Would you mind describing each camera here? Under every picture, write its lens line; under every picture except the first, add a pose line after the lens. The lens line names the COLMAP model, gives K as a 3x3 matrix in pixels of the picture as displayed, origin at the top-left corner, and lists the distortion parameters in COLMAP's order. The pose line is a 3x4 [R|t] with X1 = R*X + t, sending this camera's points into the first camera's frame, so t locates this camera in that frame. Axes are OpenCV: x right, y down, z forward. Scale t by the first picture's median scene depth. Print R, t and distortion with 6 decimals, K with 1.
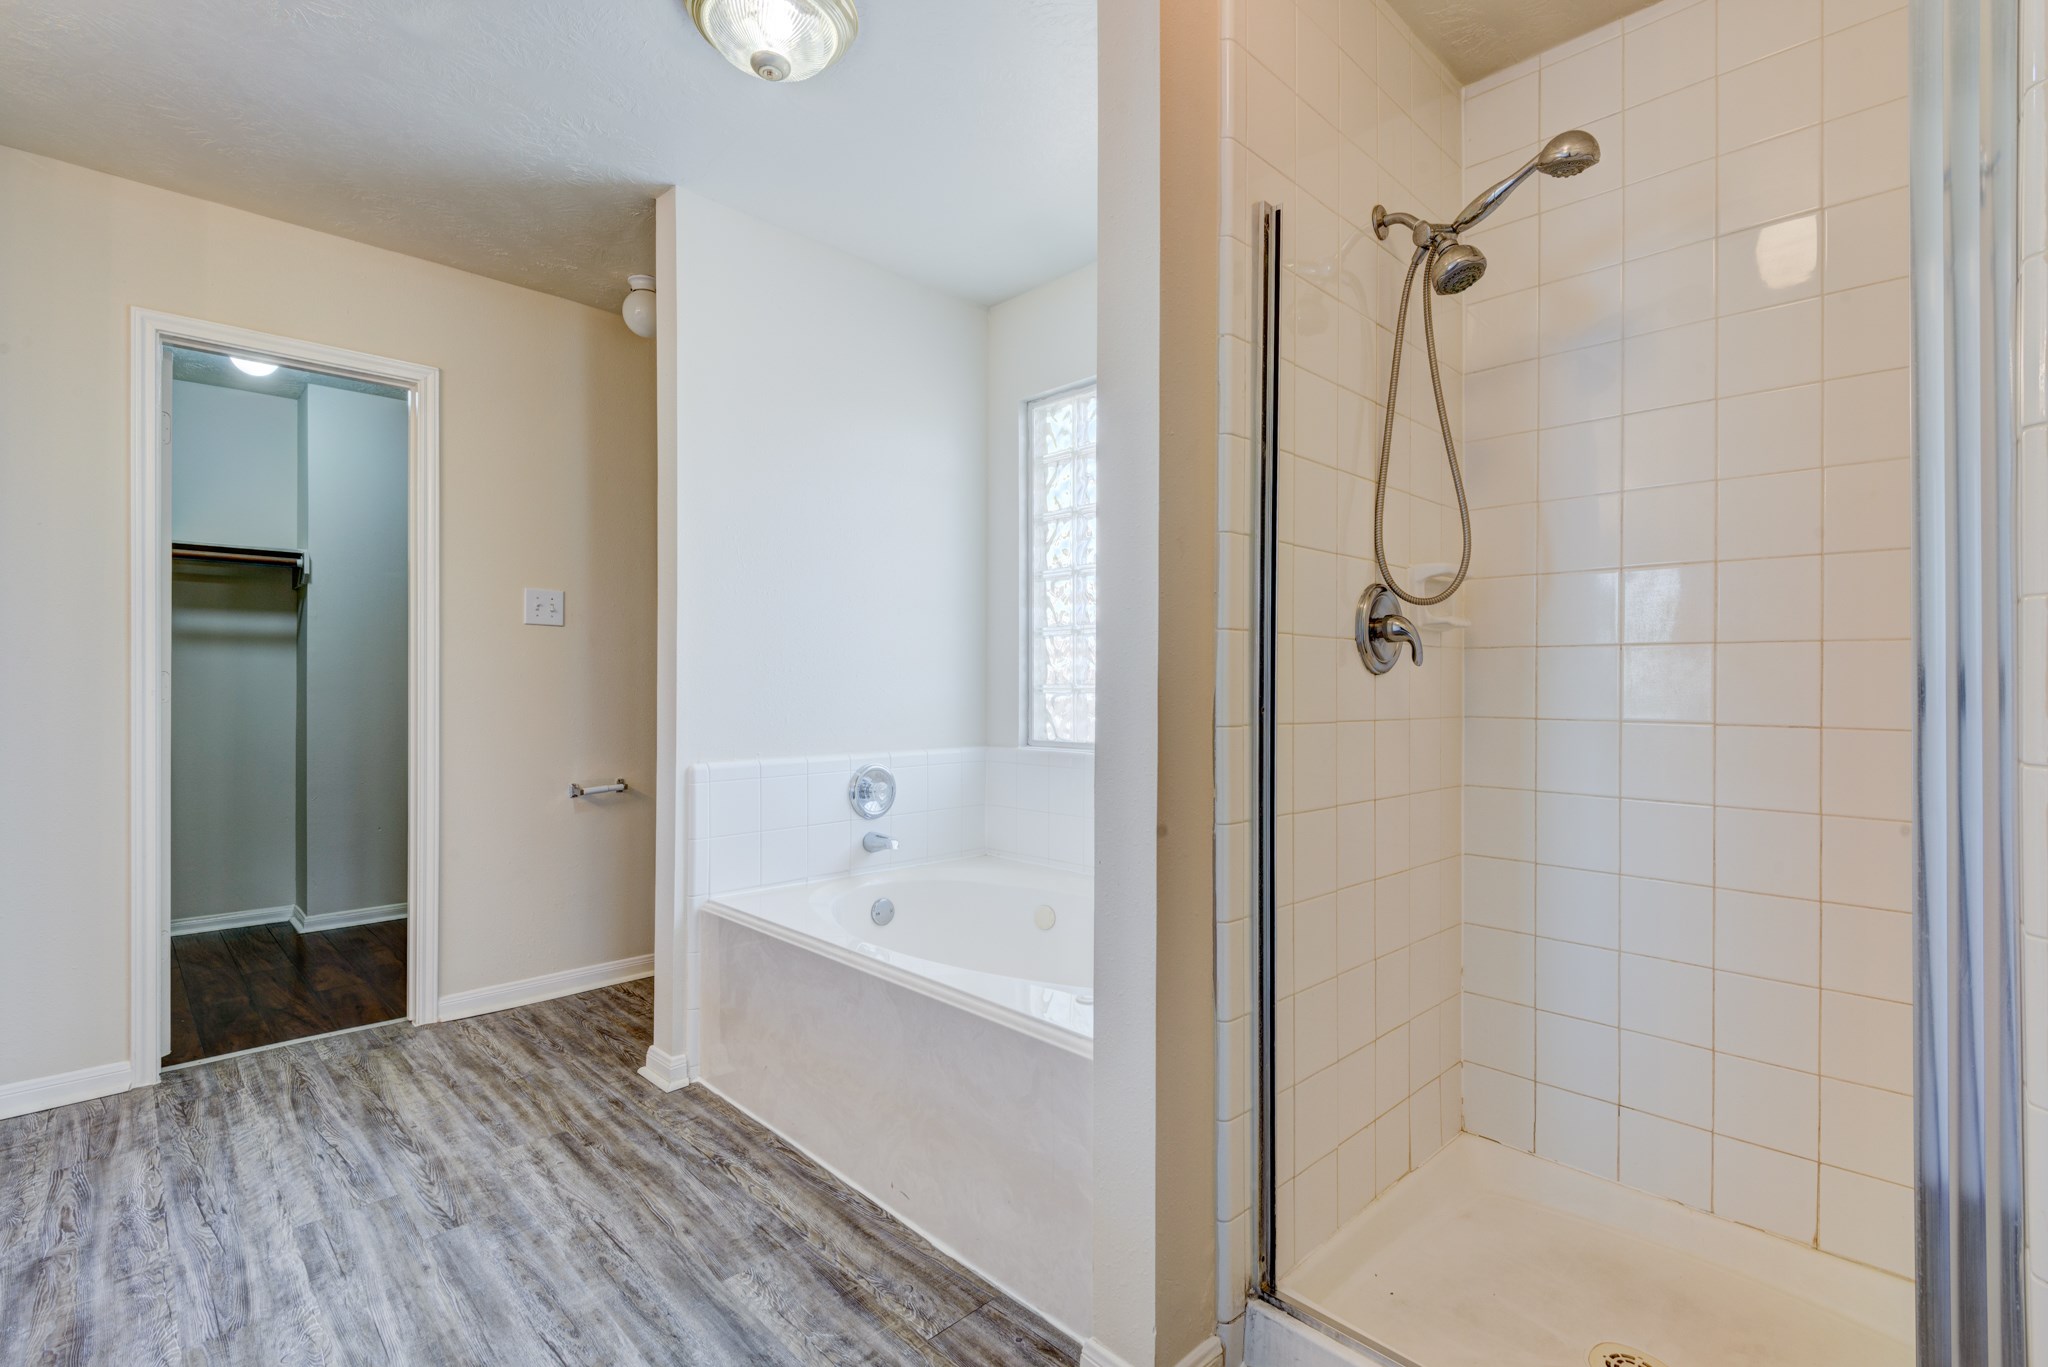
lens RADIAL K [[940.2, 0, 1030.5], [0, 940.2, 679.9], [0, 0, 1]] dist [0.007385, -0.005198]
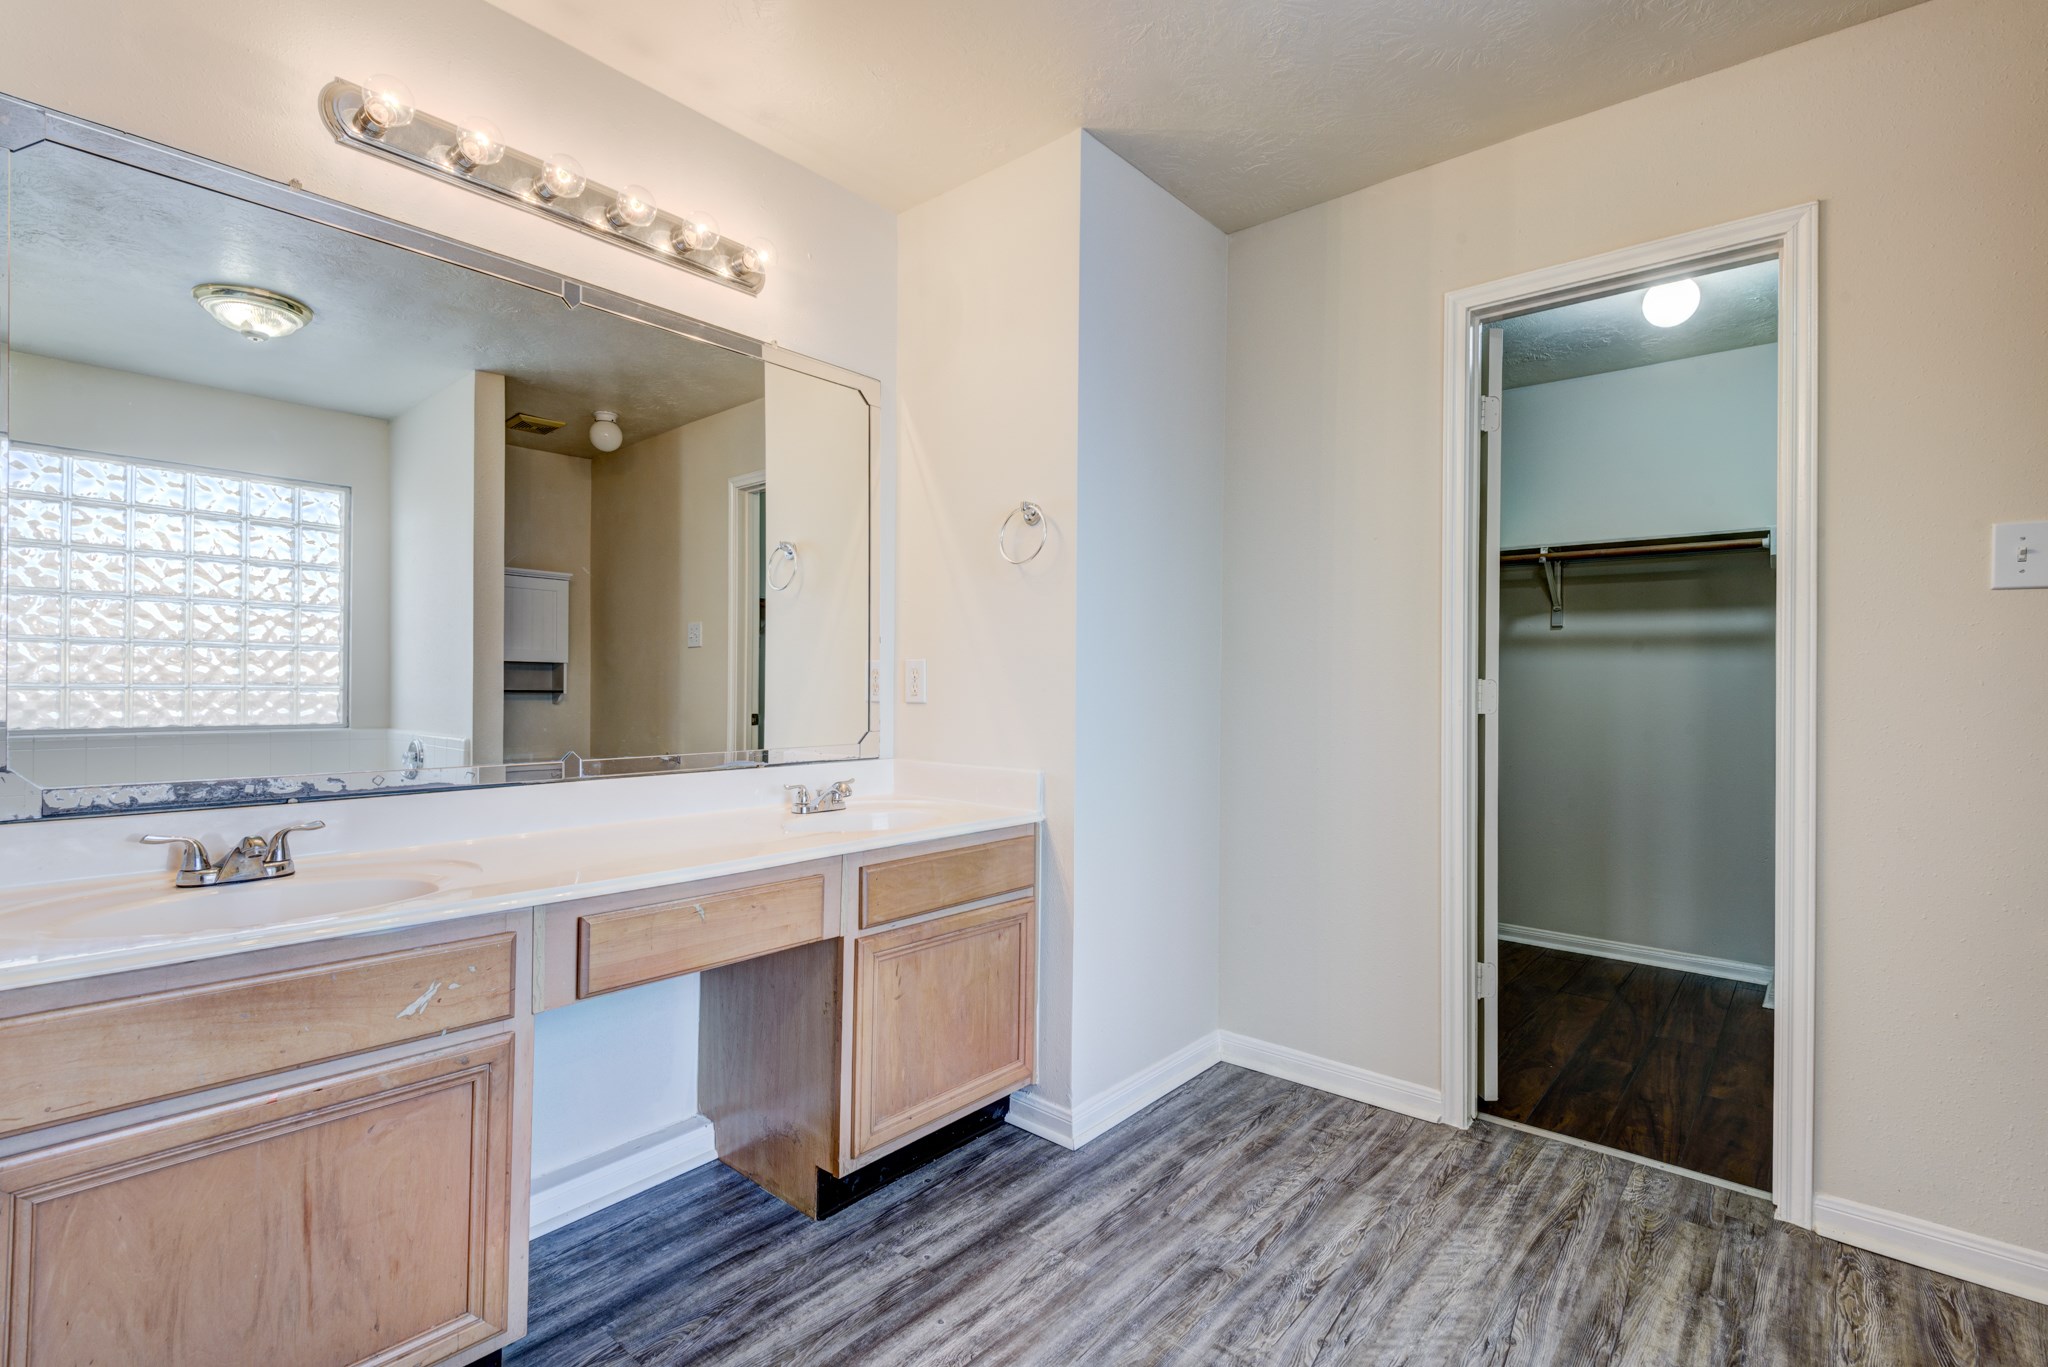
lens RADIAL K [[940.2, 0, 1036.8], [0, 940.2, 675.0], [0, 0, 1]] dist [0.007385, -0.005198]
pose [[0.083660, -0.009148, -0.996452, -0.046402], [-0.004989, 0.999941, -0.009599, -0.001086], [0.996482, 0.005775, 0.083610, 0.501020]]
